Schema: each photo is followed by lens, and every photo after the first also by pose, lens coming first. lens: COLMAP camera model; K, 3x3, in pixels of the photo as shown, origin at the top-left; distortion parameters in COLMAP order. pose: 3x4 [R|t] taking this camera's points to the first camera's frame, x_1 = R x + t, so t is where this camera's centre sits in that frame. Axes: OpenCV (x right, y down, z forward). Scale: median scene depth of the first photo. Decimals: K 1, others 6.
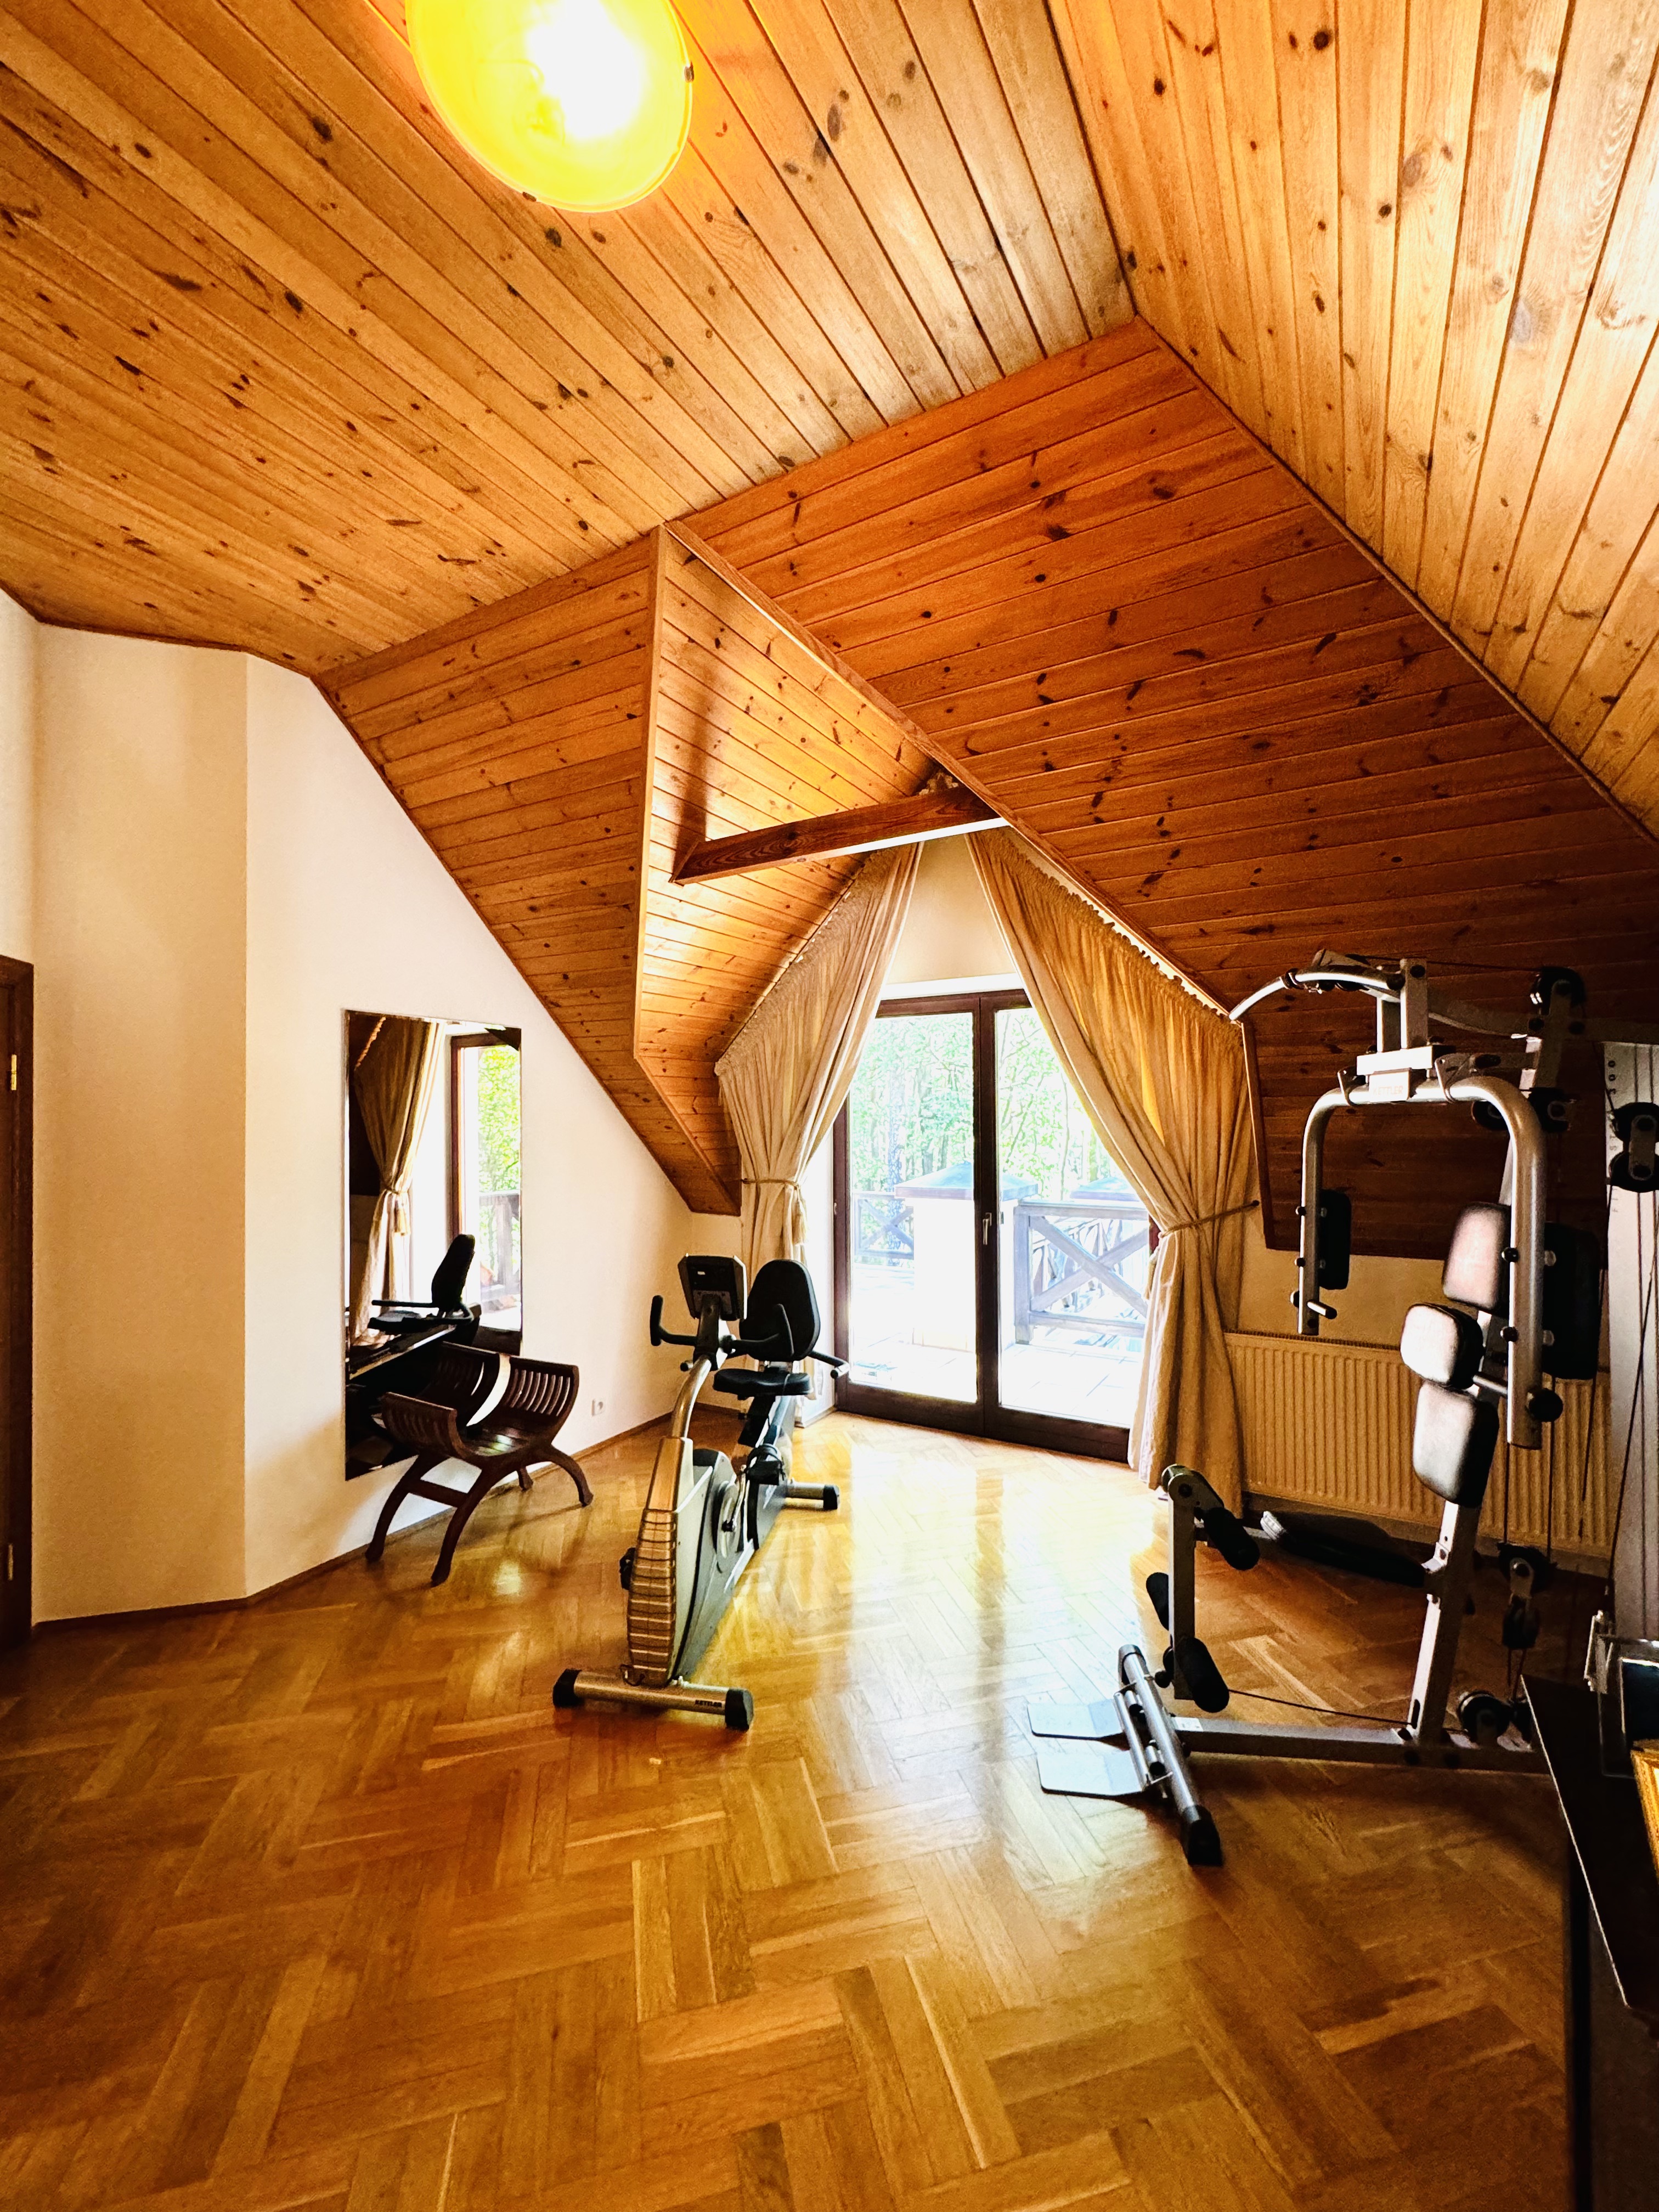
lens RADIAL K [[884.1, 0, 824.4], [0, 884.1, 1107.4], [0, 0, 1]] dist [-0.002729, 0.000075]
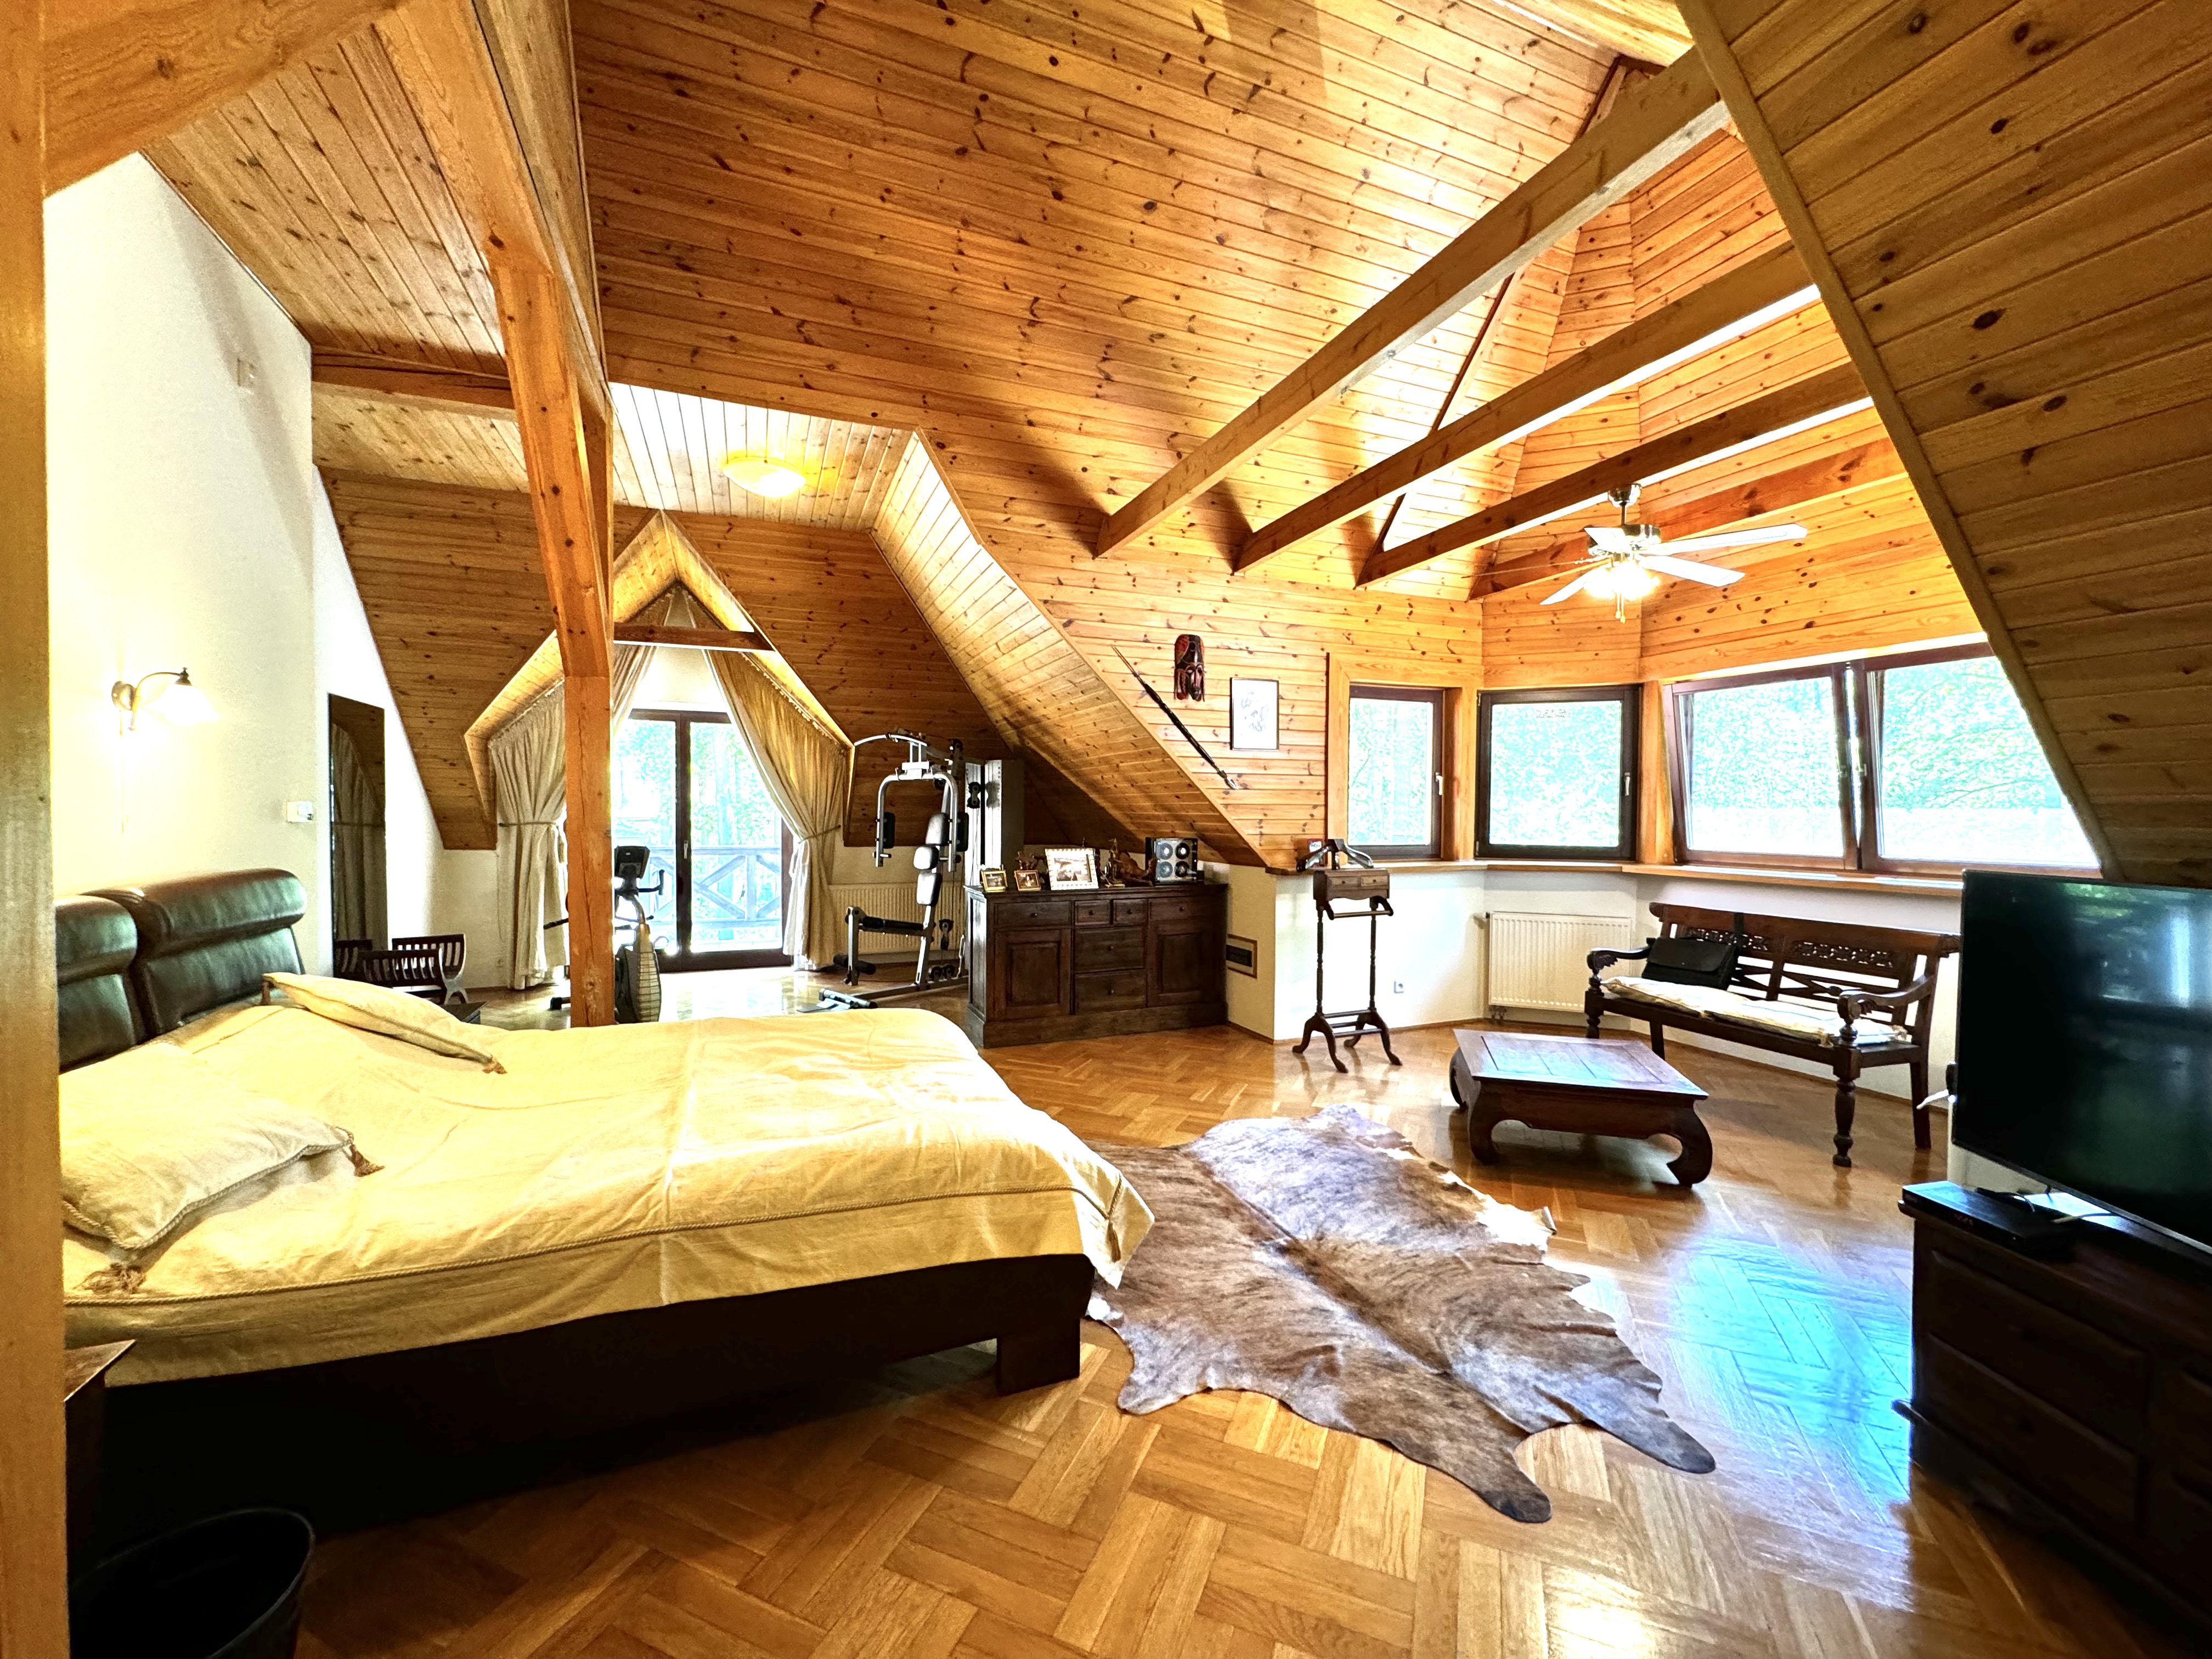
lens RADIAL K [[884.1, 0, 1105.9], [0, 884.1, 826.6], [0, 0, 1]] dist [-0.002729, 0.000075]
pose [[0.607652, -0.005124, 0.794187, -0.925778], [-0.021215, 0.999518, 0.022681, 0.049812], [-0.793920, -0.030631, 0.607250, -0.924827]]
